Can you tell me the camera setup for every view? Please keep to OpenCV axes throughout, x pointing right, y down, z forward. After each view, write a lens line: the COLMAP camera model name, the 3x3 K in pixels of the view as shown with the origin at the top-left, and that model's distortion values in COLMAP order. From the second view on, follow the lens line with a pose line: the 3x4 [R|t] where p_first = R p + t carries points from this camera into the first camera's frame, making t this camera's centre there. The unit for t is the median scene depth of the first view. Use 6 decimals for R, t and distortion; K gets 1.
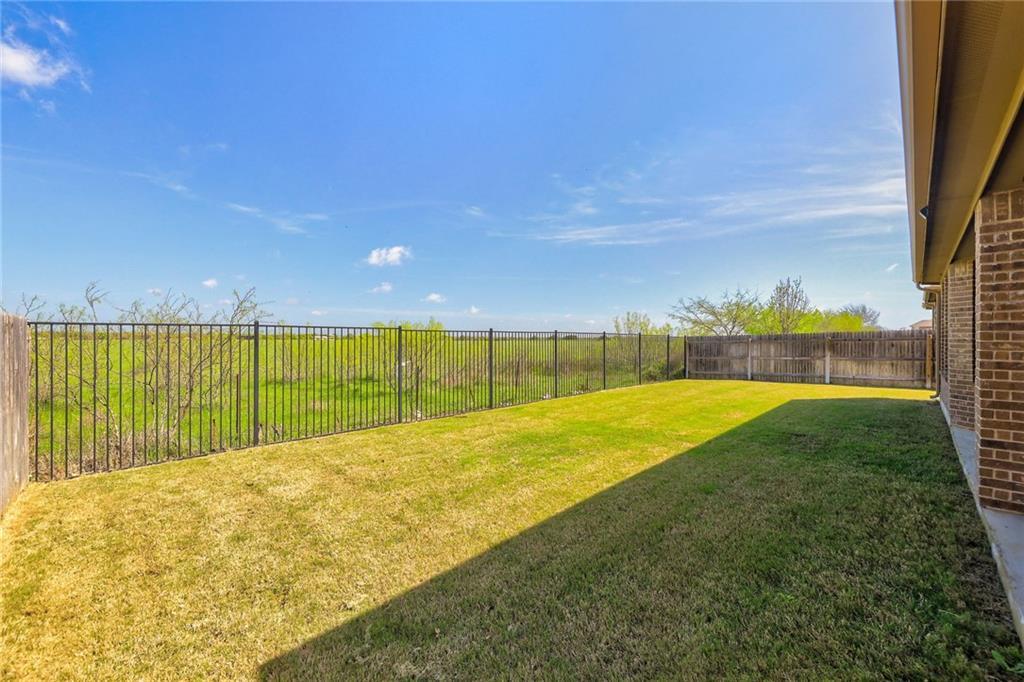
lens RADIAL K [[402.1, 0, 509.2], [0, 402.1, 339.7], [0, 0, 1]] dist [0.000830, 0.000025]
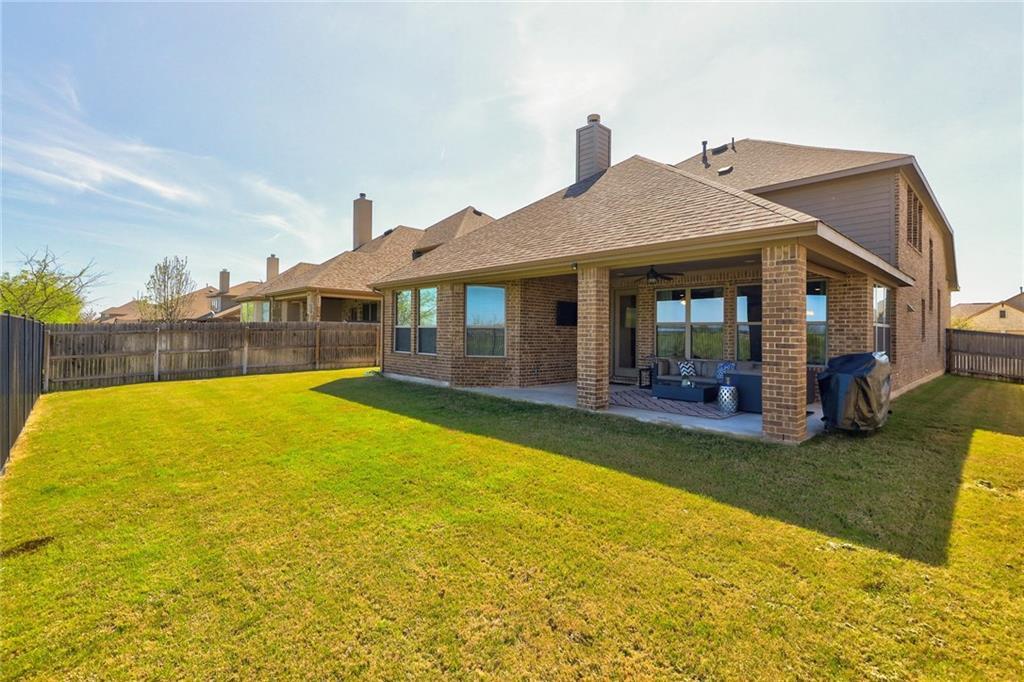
lens RADIAL K [[457.3, 0, 509.4], [0, 457.3, 333.0], [0, 0, 1]] dist [0.000291, 0.000053]
pose [[0.024893, -0.003126, 0.999685, -0.276278], [-0.001964, 0.999993, 0.003175, 0.003608], [-0.999688, -0.002042, 0.024886, 0.308127]]
